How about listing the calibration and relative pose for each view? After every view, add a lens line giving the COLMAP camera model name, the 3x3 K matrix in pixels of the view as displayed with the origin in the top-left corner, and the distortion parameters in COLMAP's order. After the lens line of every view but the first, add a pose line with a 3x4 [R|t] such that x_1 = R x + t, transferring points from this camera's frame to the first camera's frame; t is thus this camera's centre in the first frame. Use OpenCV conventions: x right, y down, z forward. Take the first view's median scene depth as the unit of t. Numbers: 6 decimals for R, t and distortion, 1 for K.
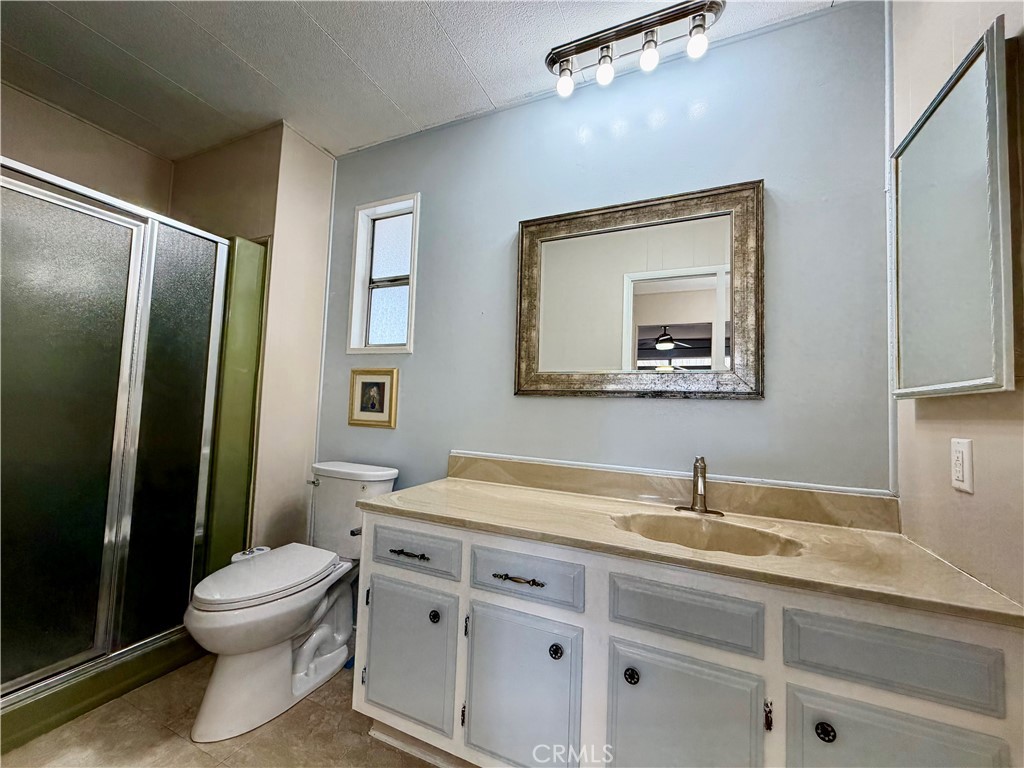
lens RADIAL K [[410.0, 0, 510.6], [0, 410.0, 382.2], [0, 0, 1]] dist [-0.000226, 0.000419]
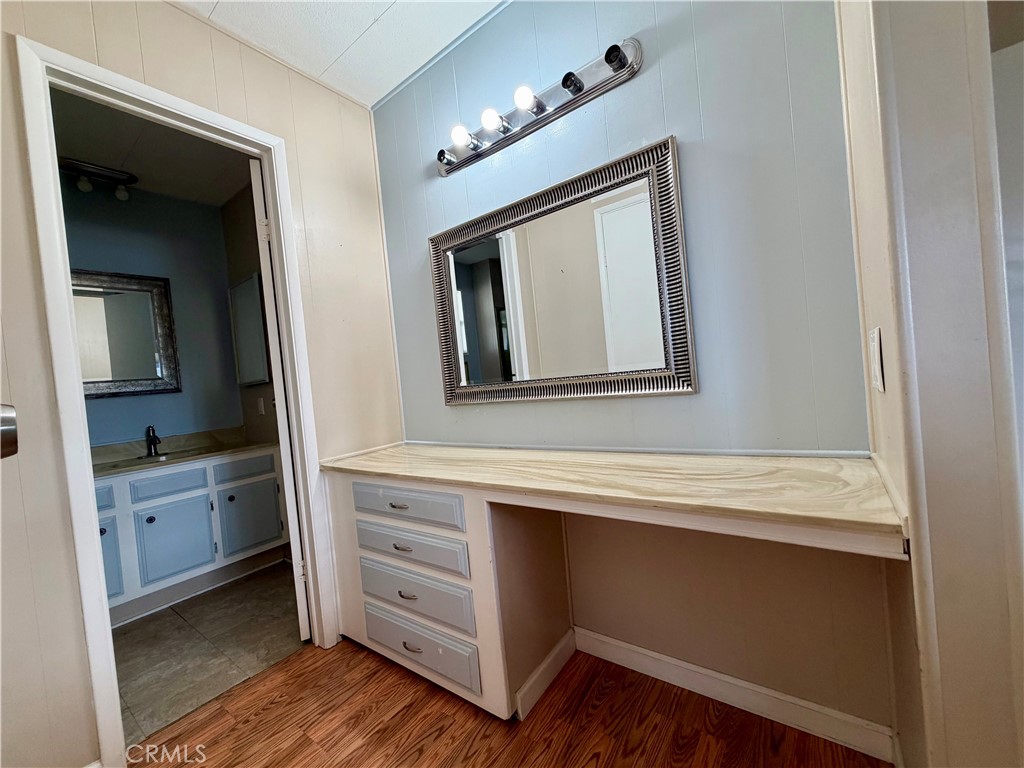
lens RADIAL K [[410.0, 0, 510.6], [0, 410.0, 385.1], [0, 0, 1]] dist [-0.000226, 0.000419]
pose [[0.203133, -0.072242, 0.976482, -0.984478], [0.045031, 0.996909, 0.064385, -0.046968], [-0.978115, 0.030893, 0.205758, -0.958844]]
